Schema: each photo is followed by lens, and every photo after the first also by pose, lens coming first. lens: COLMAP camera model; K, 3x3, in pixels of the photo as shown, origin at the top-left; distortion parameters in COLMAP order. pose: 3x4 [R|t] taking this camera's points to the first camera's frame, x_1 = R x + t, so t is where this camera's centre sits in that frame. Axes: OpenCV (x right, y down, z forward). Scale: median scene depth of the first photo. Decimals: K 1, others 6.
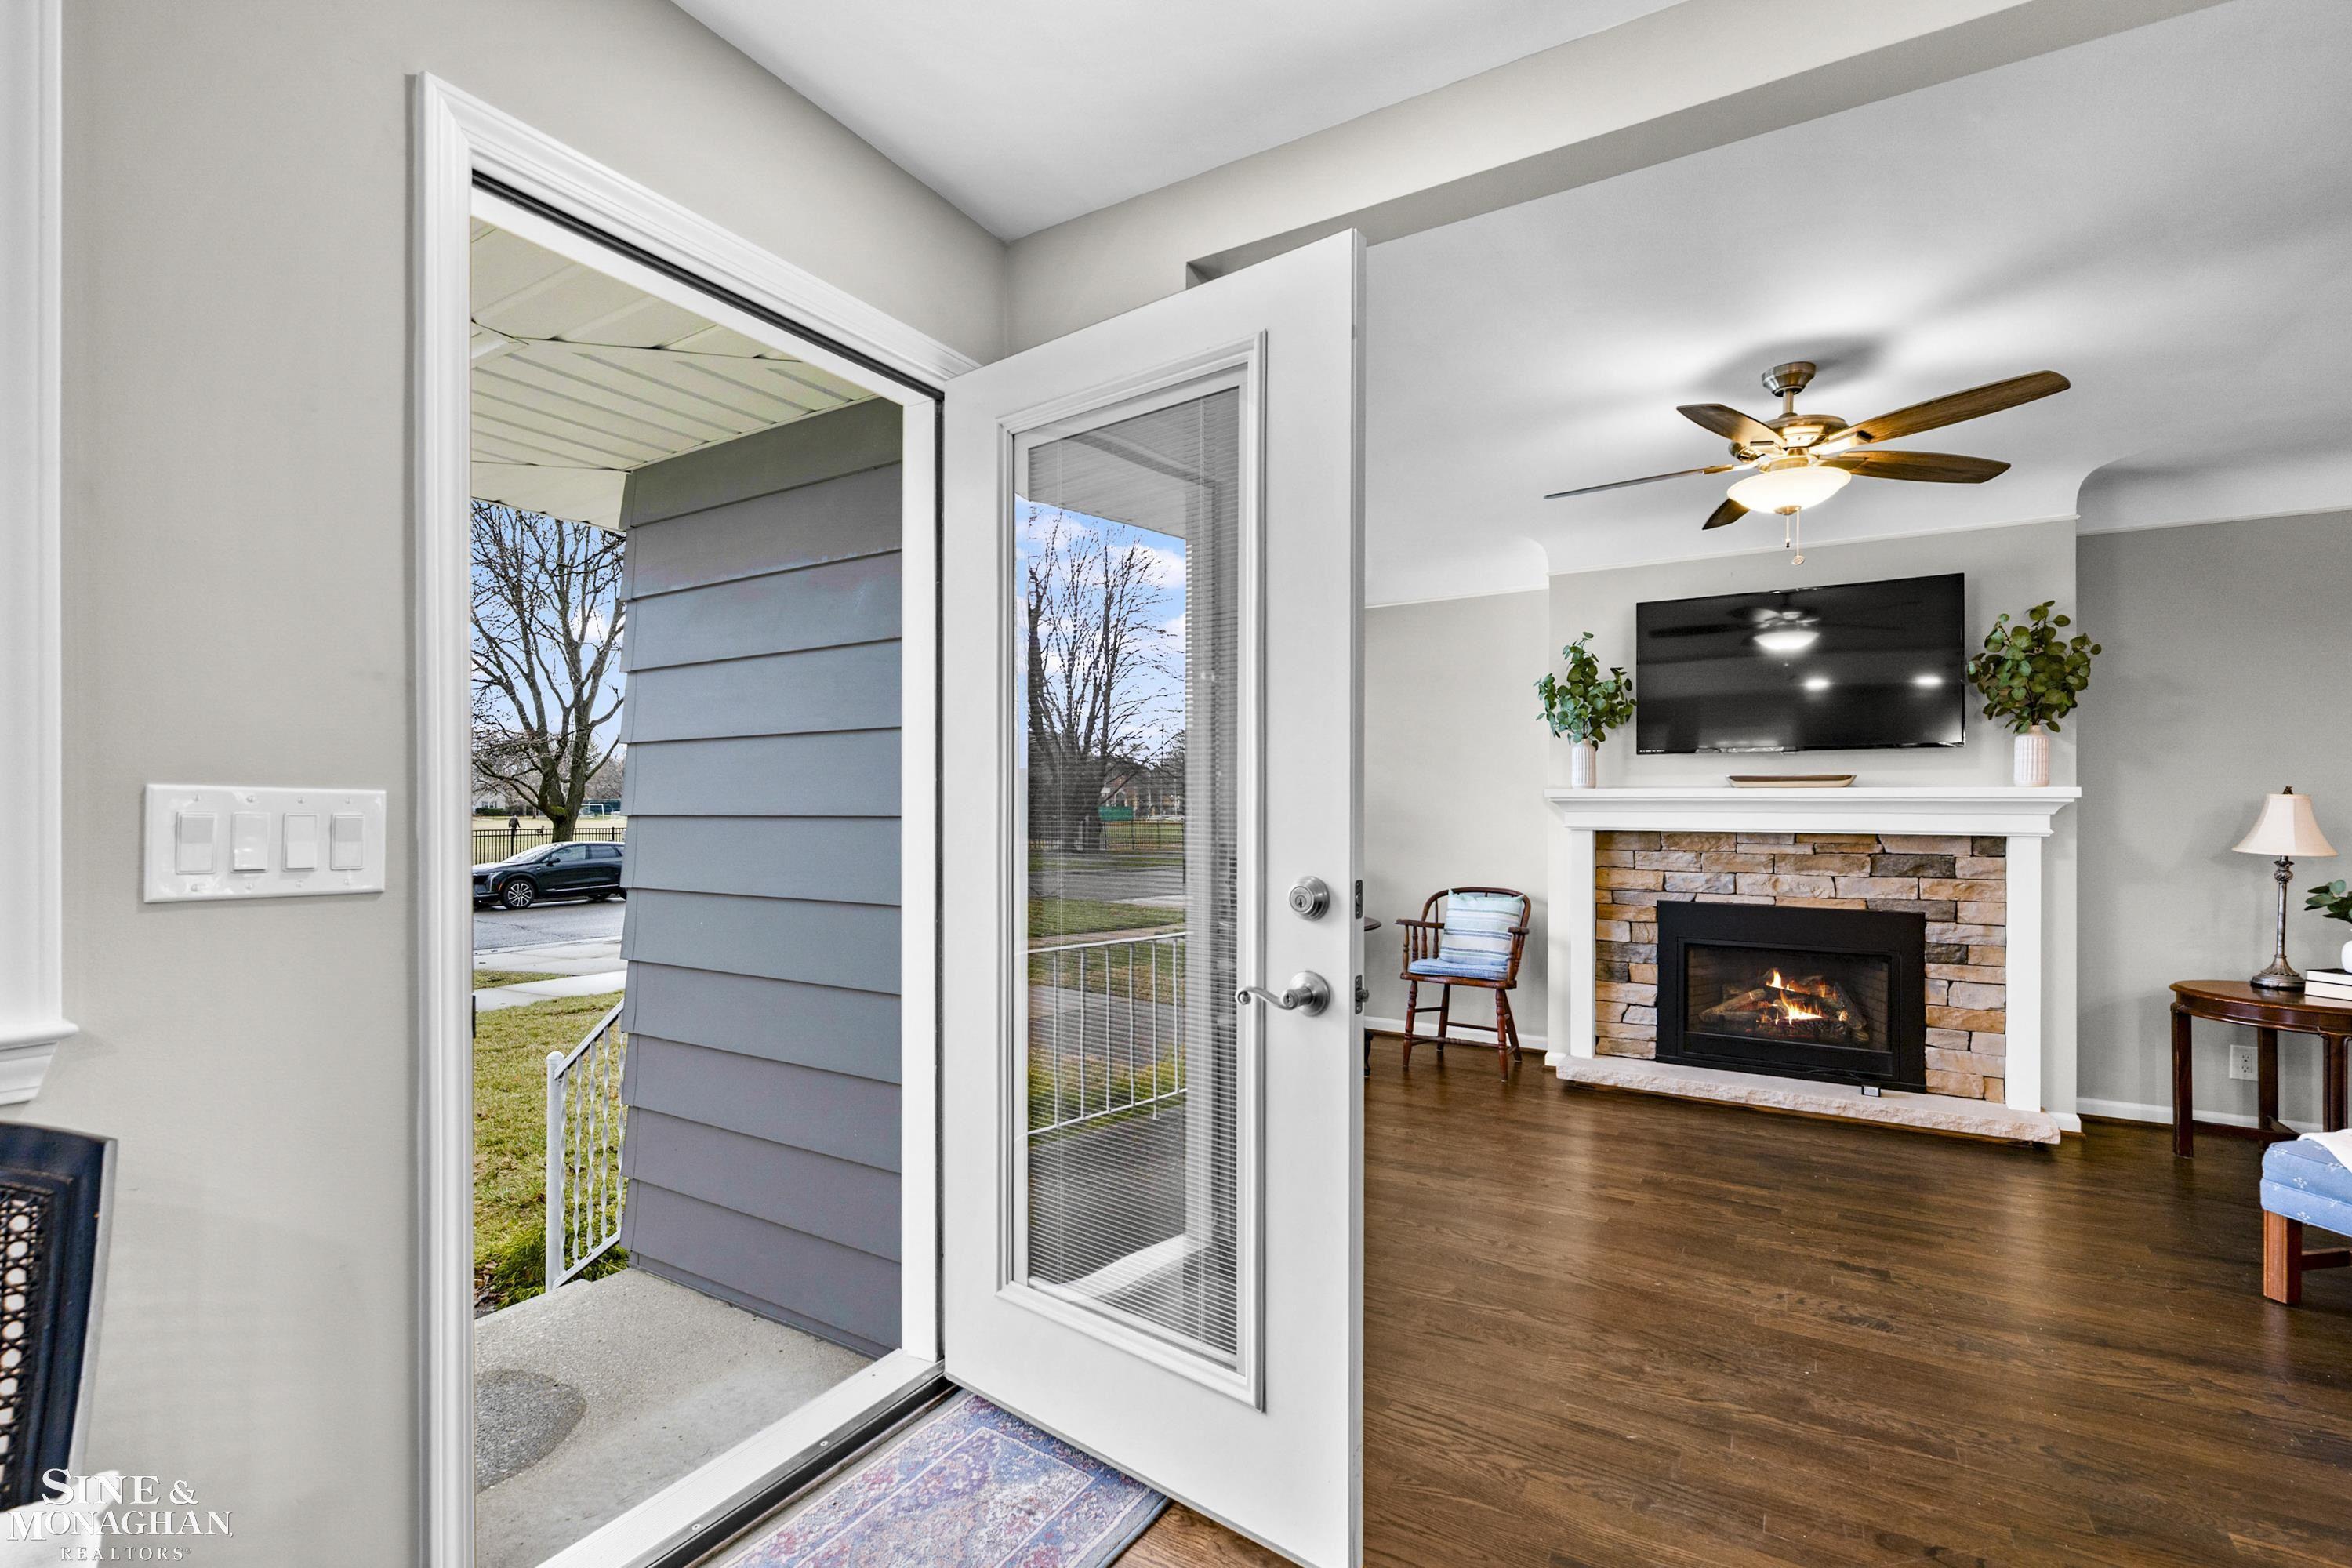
lens RADIAL K [[1048.7, 0, 1158.9], [0, 1048.7, 805.3], [0, 0, 1]] dist [-0.001834, 0.000432]
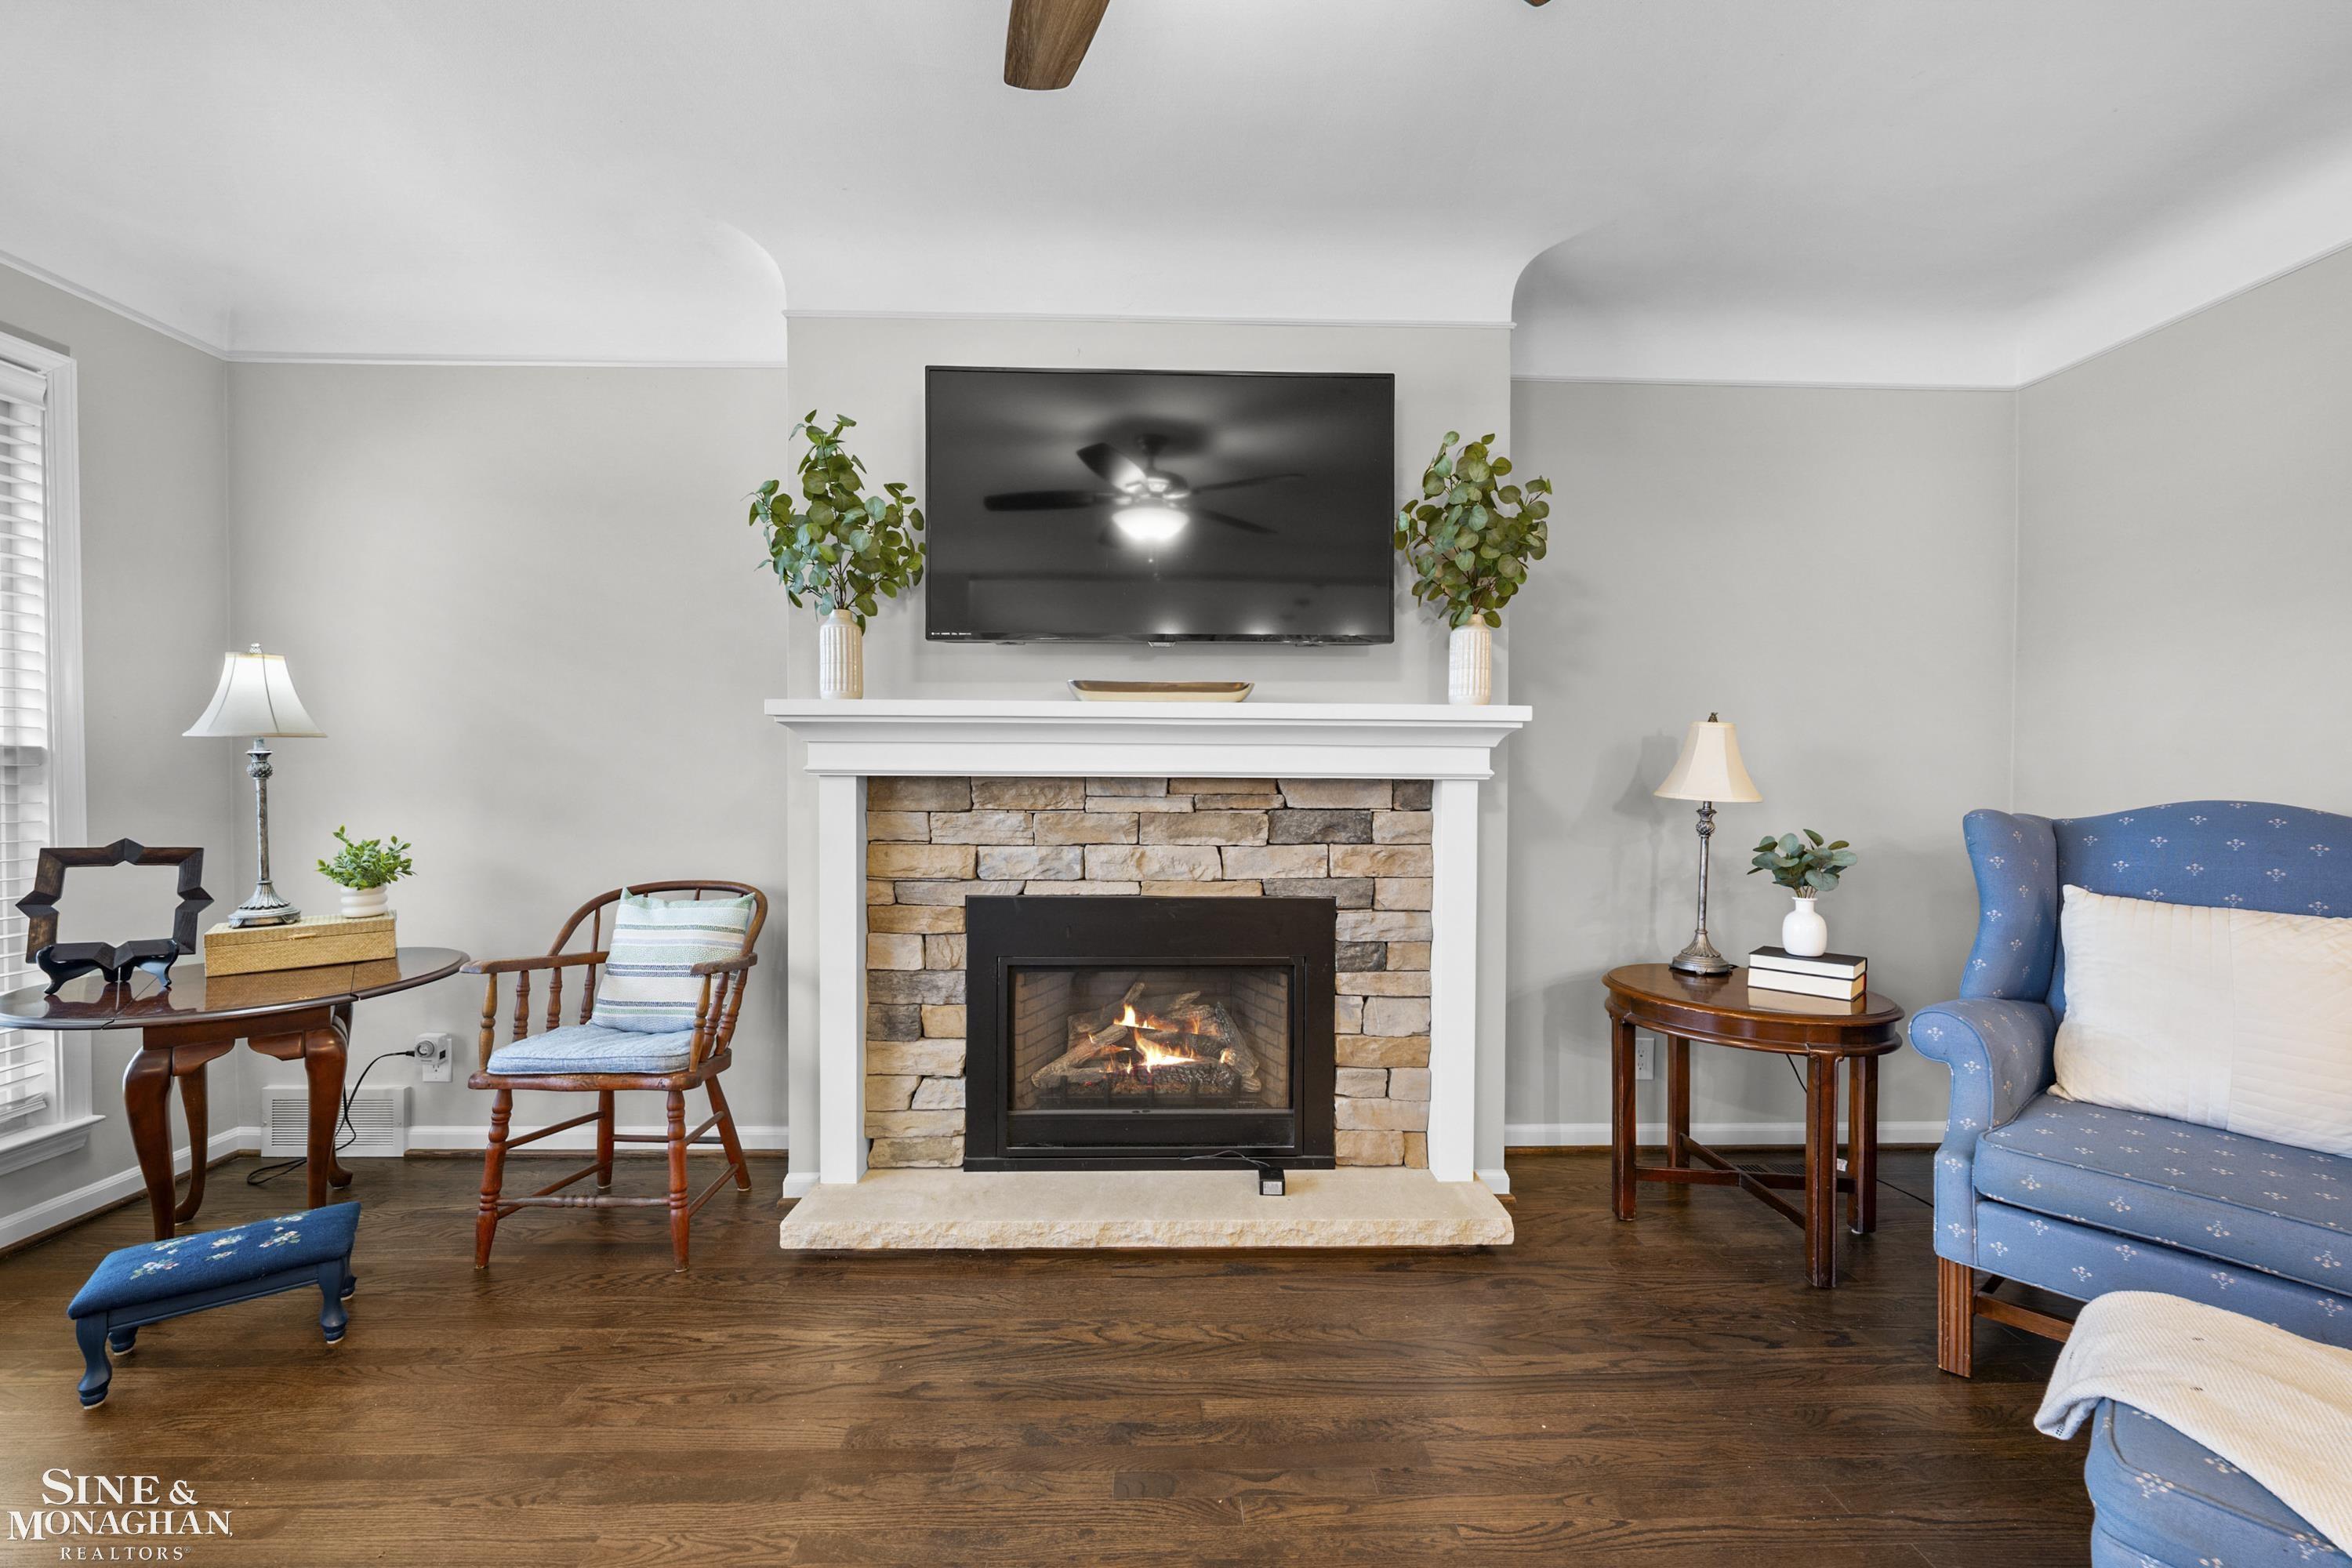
lens RADIAL K [[939.3, 0, 1176.0], [0, 939.3, 784.0], [0, 0, 1]] dist [-0.001531, 0.000029]
pose [[0.837721, -0.006750, 0.546057, 0.306926], [-0.003333, 0.999842, 0.017473, 0.020194], [-0.546089, -0.016457, 0.837566, 0.531245]]
